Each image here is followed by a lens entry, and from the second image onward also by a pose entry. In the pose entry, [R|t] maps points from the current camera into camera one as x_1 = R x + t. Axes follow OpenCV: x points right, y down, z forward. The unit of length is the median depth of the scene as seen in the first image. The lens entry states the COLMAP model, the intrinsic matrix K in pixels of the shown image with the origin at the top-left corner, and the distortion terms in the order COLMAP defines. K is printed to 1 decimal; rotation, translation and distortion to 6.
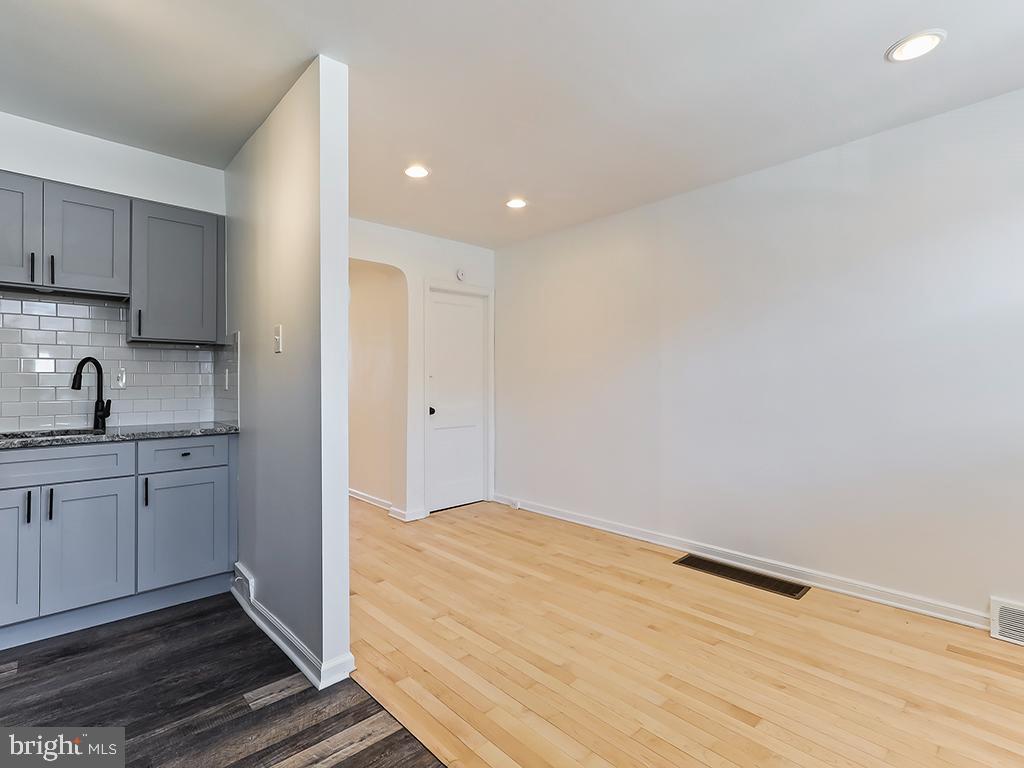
lens RADIAL K [[492.1, 0, 510.3], [0, 492.1, 375.4], [0, 0, 1]] dist [0.005443, 0.001342]
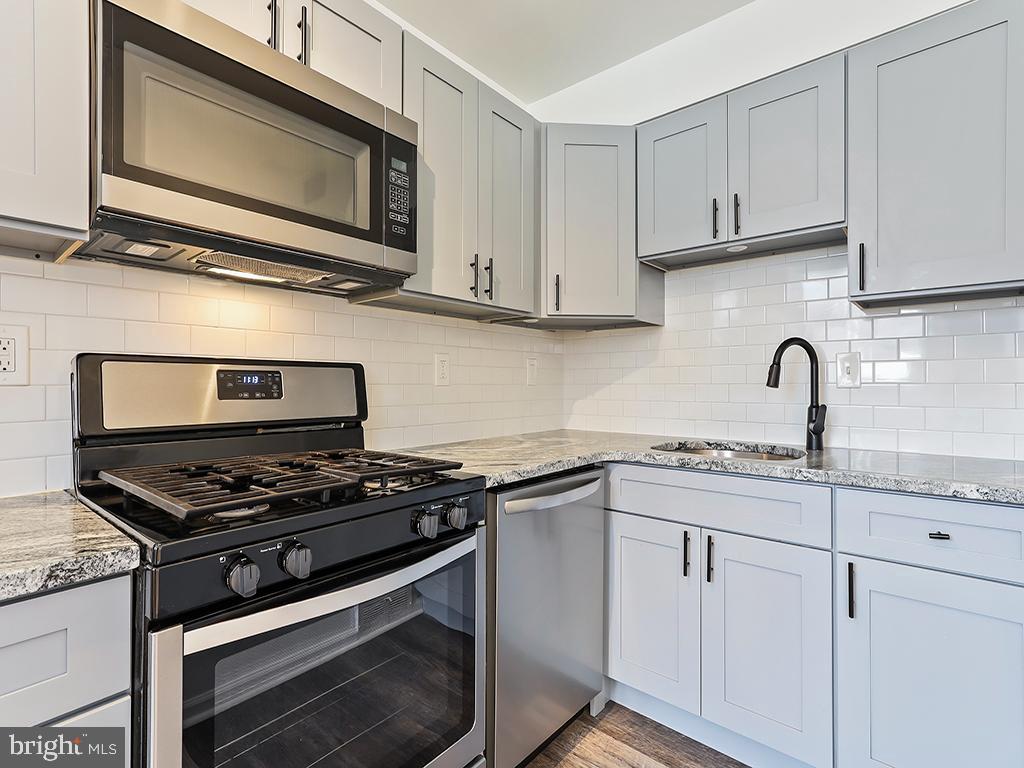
lens RADIAL K [[492.1, 0, 503.0], [0, 492.1, 380.2], [0, 0, 1]] dist [0.005443, 0.001342]
pose [[0.104835, -0.002516, -0.994486, -0.267173], [0.015700, 0.999876, -0.000875, 0.014528], [0.994366, -0.015522, 0.104861, 0.591866]]
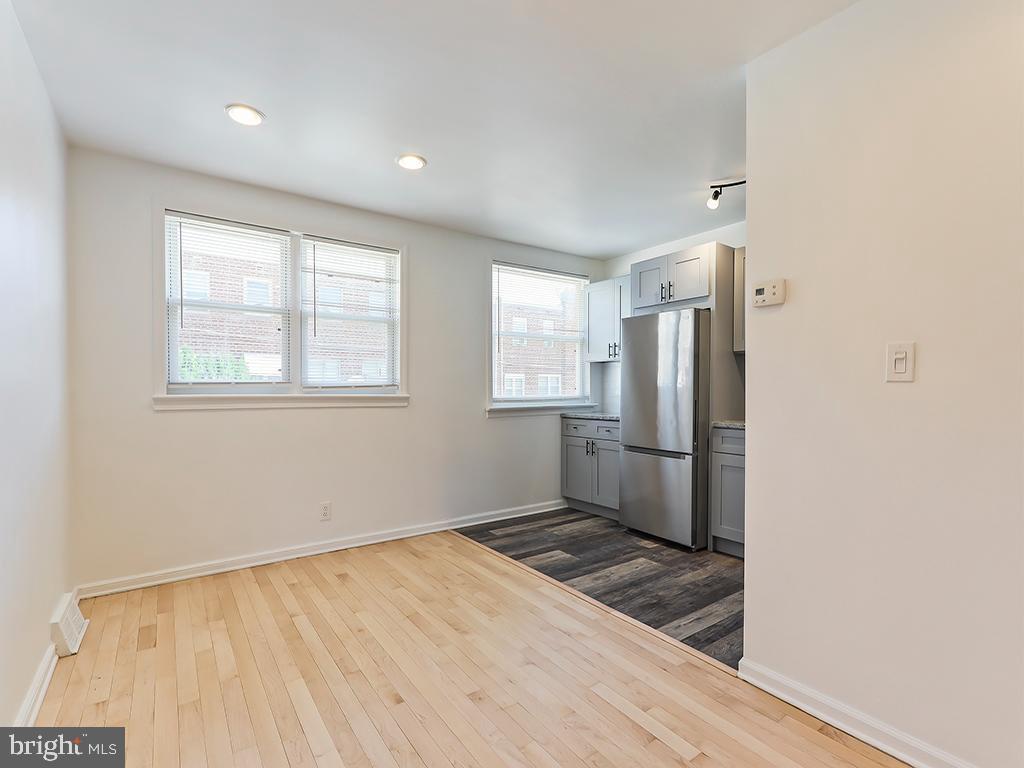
lens RADIAL K [[492.1, 0, 505.7], [0, 492.1, 390.0], [0, 0, 1]] dist [0.005443, 0.001342]
pose [[-0.991803, -0.000526, 0.127775, 0.019846], [-0.002252, 0.999908, -0.013360, 0.029841], [-0.127756, -0.013538, -0.991713, 1.676659]]
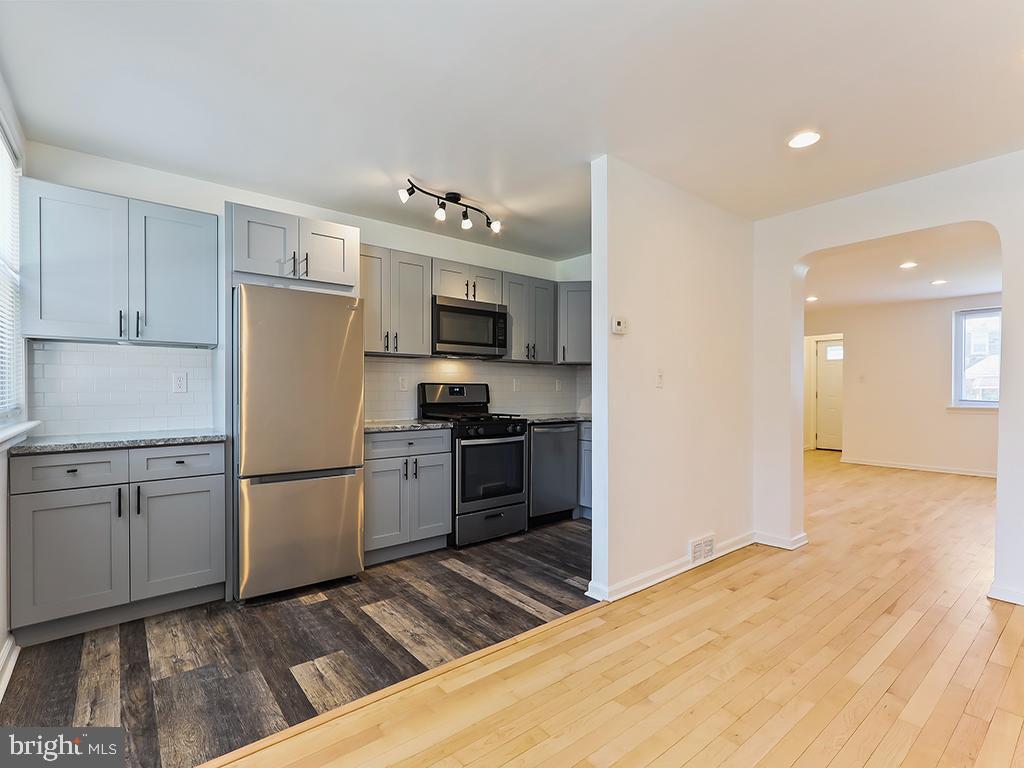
lens RADIAL K [[492.1, 0, 507.8], [0, 492.1, 387.6], [0, 0, 1]] dist [0.005443, 0.001342]
pose [[-0.068795, 0.001421, -0.997630, 0.857333], [0.015960, 0.999873, 0.000323, 0.004235], [0.997503, -0.015900, -0.068809, 0.673566]]
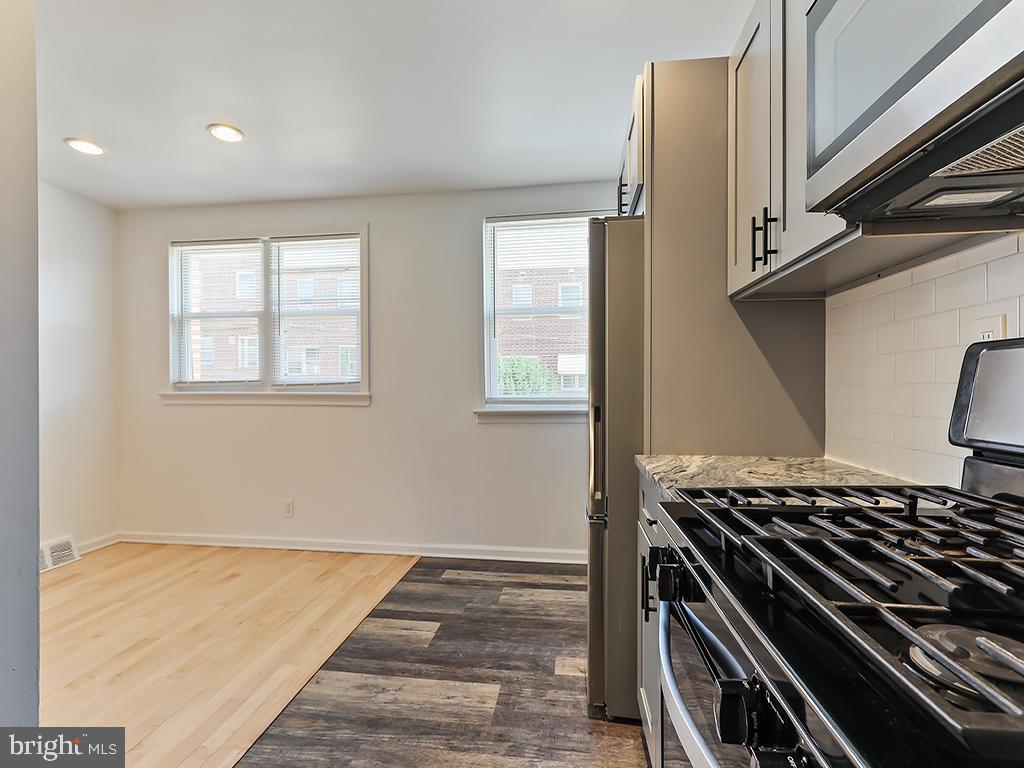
lens RADIAL K [[492.1, 0, 501.5], [0, 492.1, 387.4], [0, 0, 1]] dist [0.005443, 0.001342]
pose [[-0.623109, 0.002191, 0.782132, -0.778158], [-0.007235, 0.999937, -0.008565, 0.019255], [-0.782102, -0.010996, -0.623054, 0.753904]]
